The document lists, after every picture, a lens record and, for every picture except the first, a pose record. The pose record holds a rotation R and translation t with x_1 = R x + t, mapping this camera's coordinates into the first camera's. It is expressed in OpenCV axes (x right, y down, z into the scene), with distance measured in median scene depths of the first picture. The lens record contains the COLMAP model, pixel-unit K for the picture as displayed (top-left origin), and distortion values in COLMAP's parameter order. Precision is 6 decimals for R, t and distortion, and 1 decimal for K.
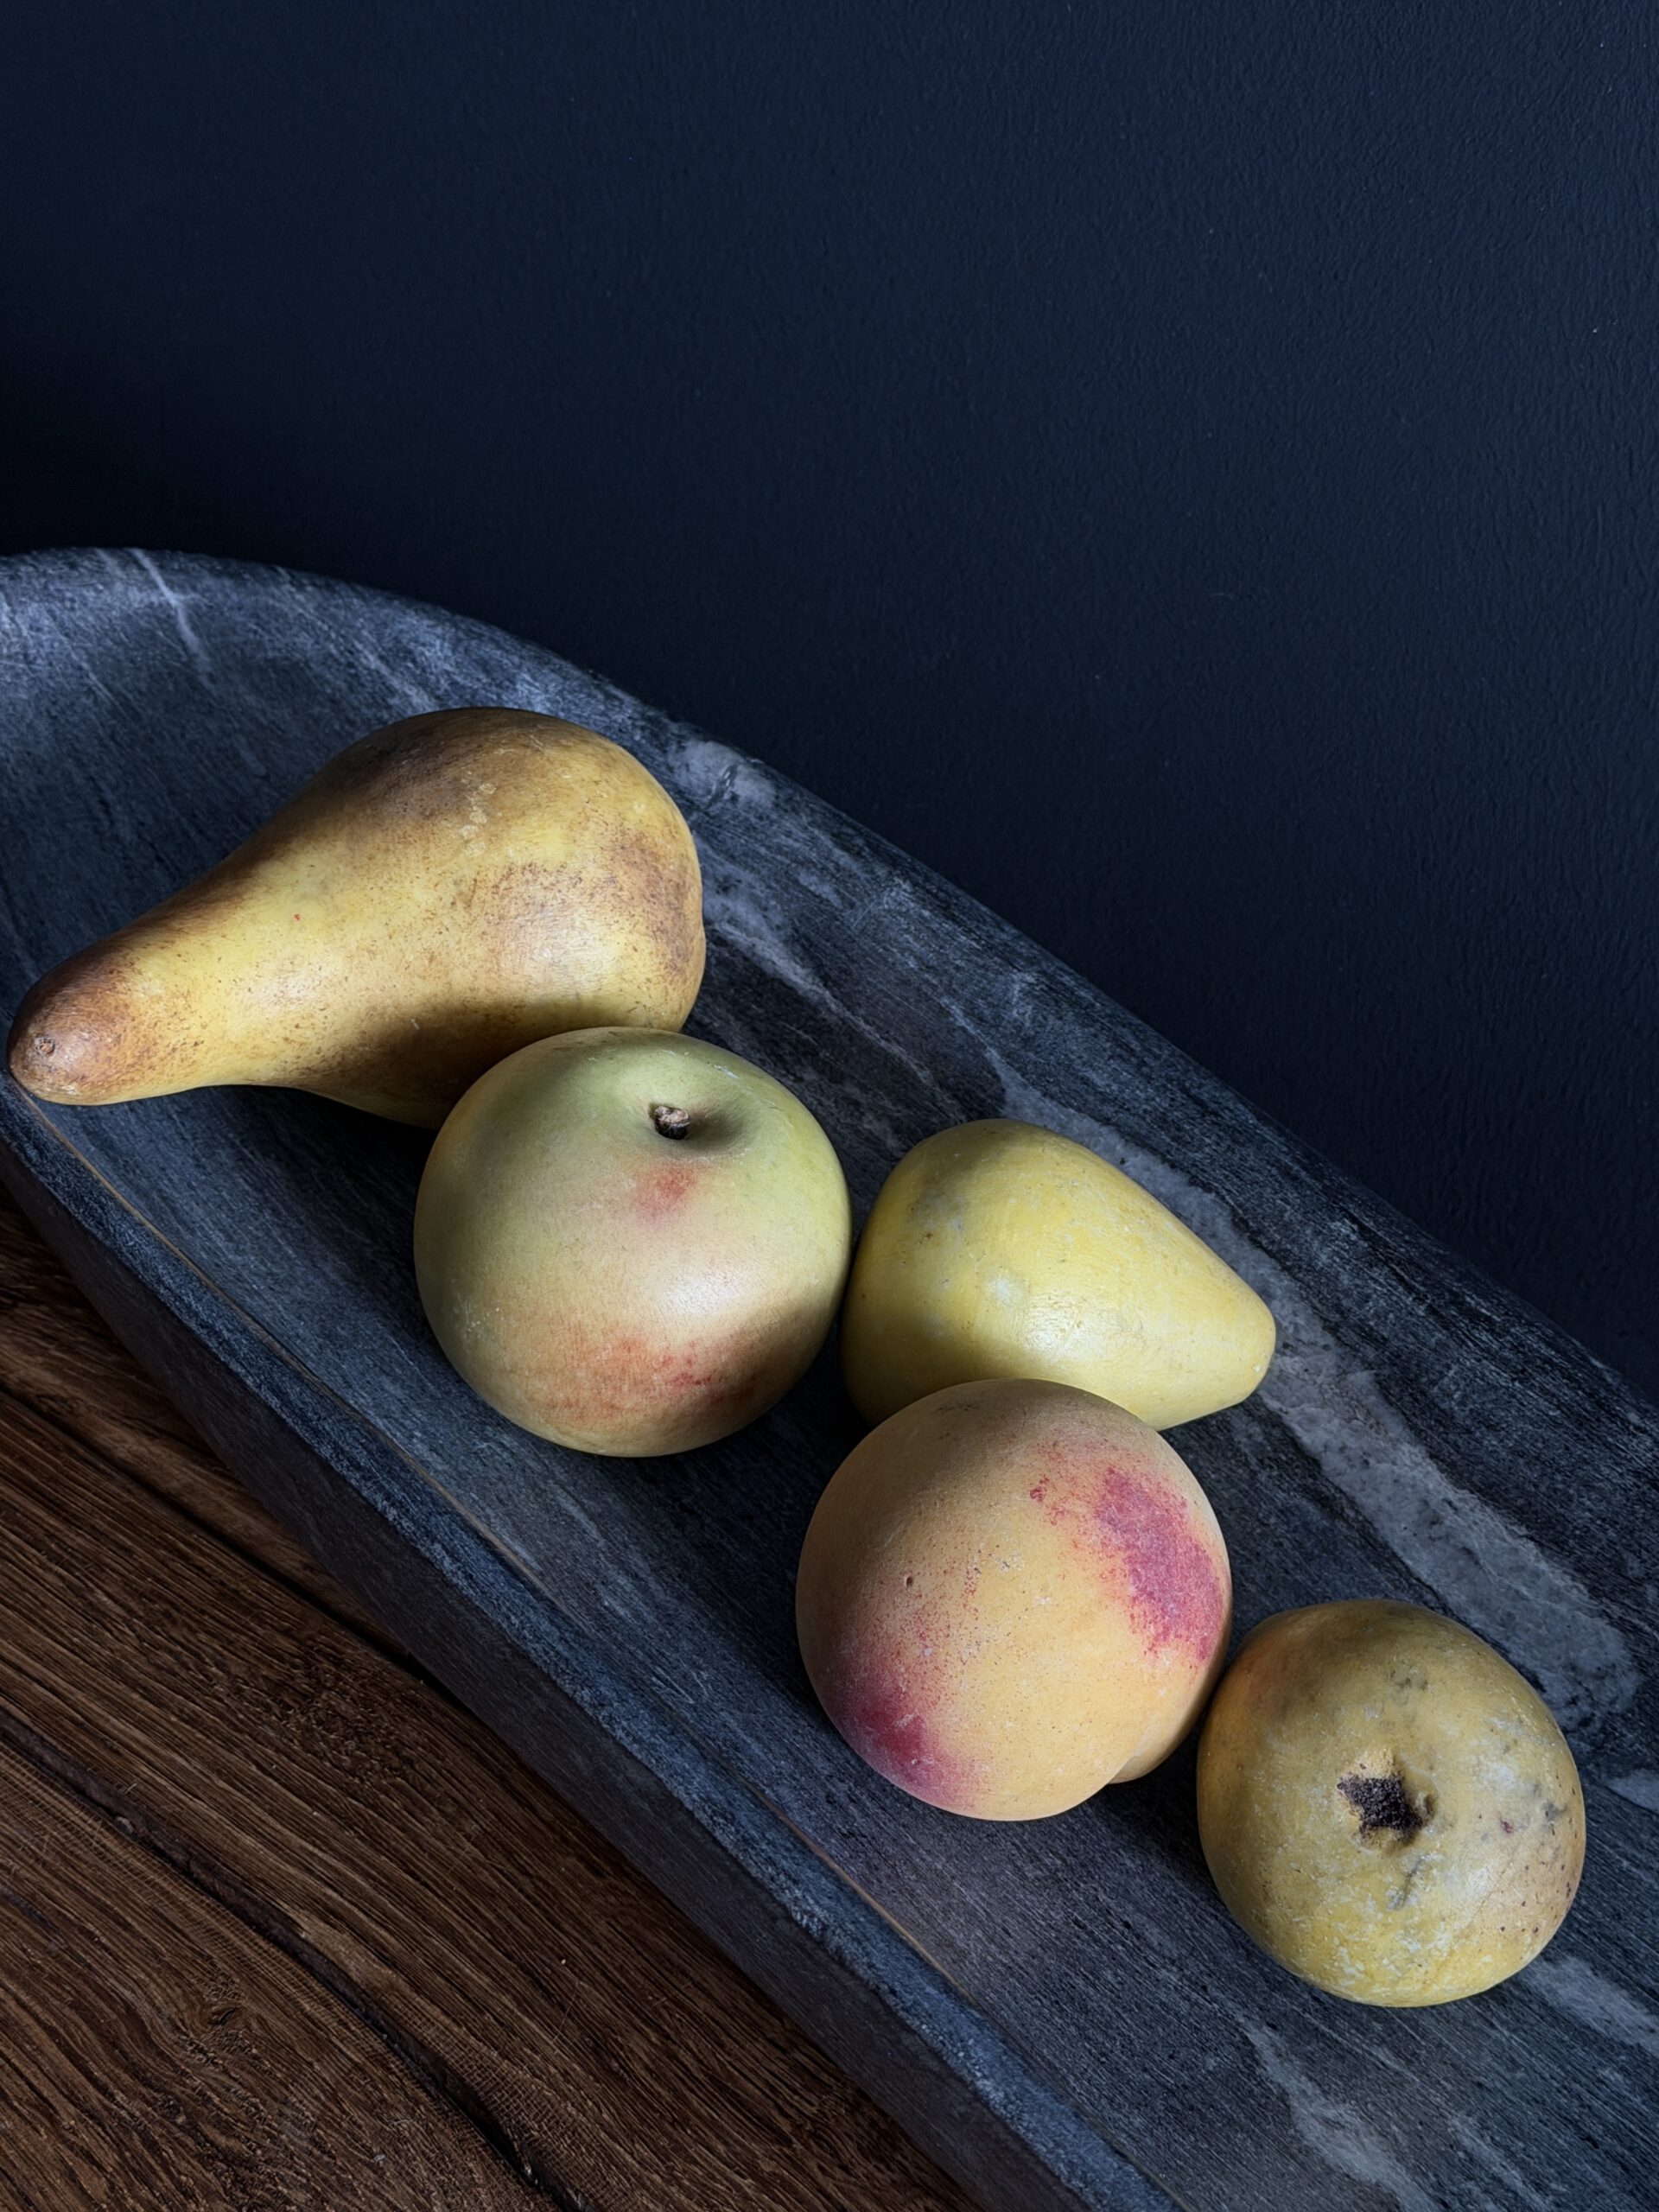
lens RADIAL K [[3542.8, 0, 837.4], [0, 3542.8, 1147.6], [0, 0, 1]] dist [0.149714, 0.000000]
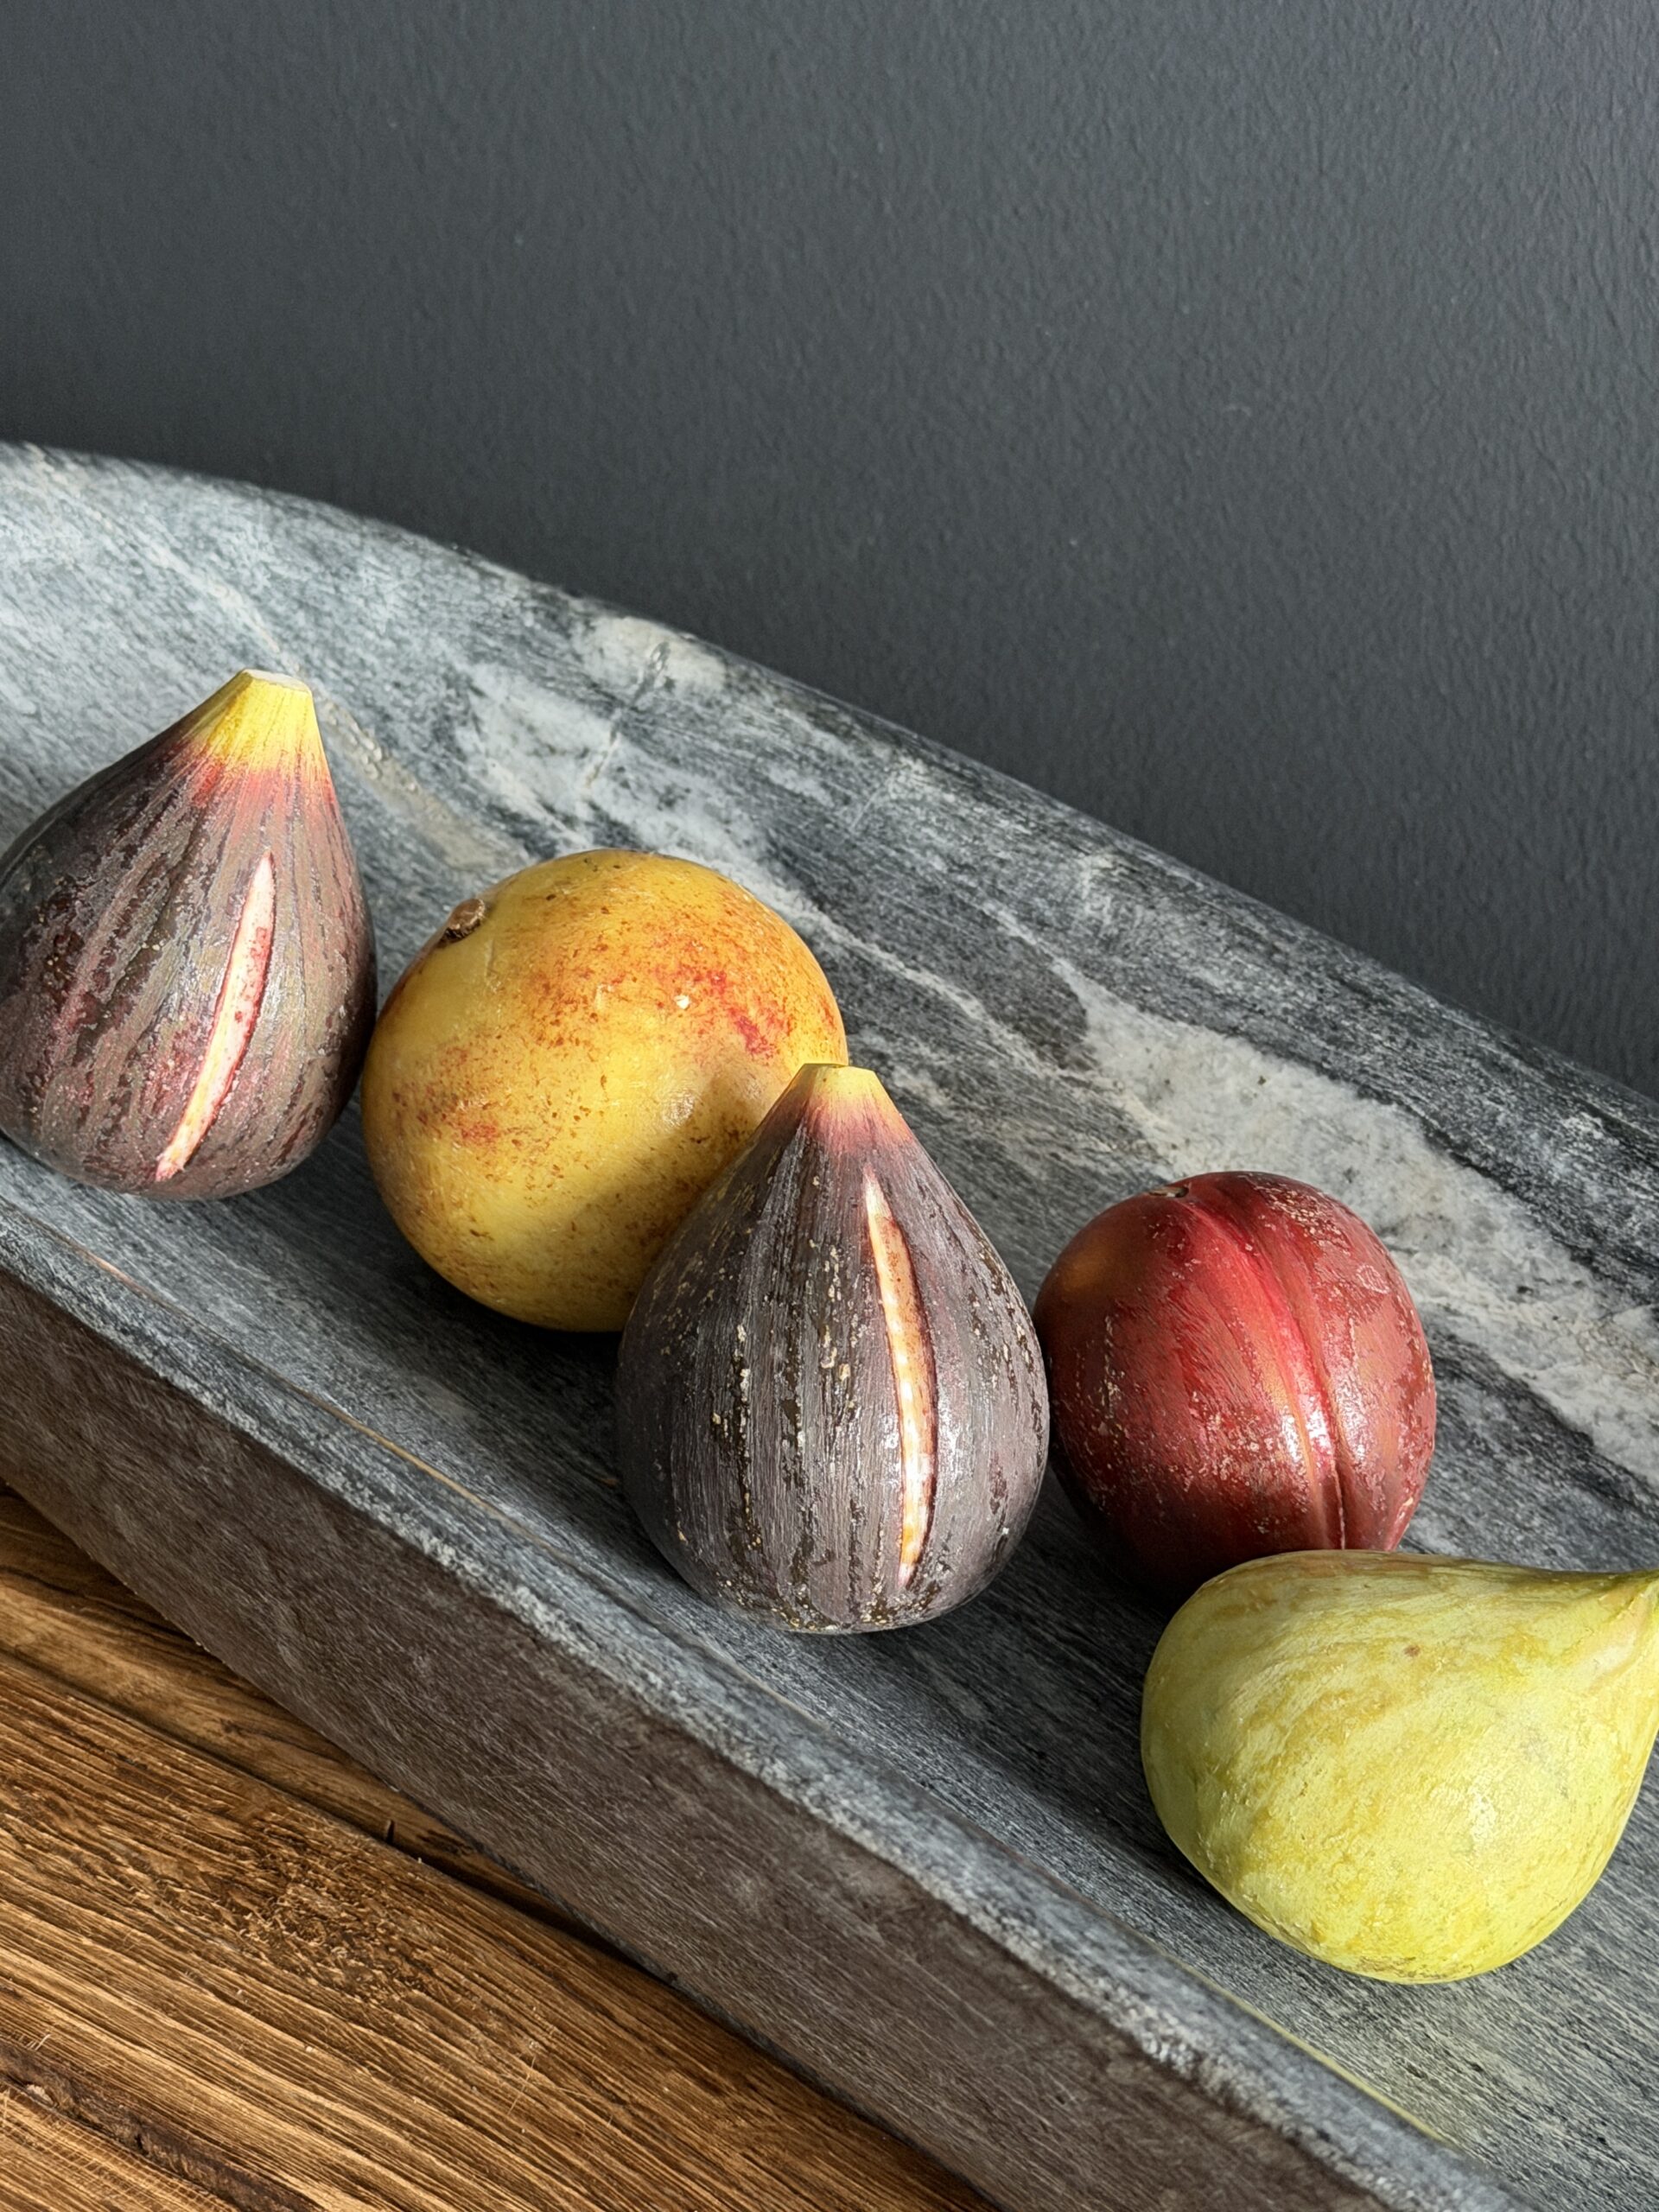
lens RADIAL K [[3889.2, 0, 823.6], [0, 3889.2, 1148.9], [0, 0, 1]] dist [0.139795, 0.000000]
pose [[0.989803, -0.091050, 0.109547, -0.108897], [0.099863, 0.991951, -0.077849, 0.077078], [-0.101577, 0.087994, 0.990928, 0.199888]]
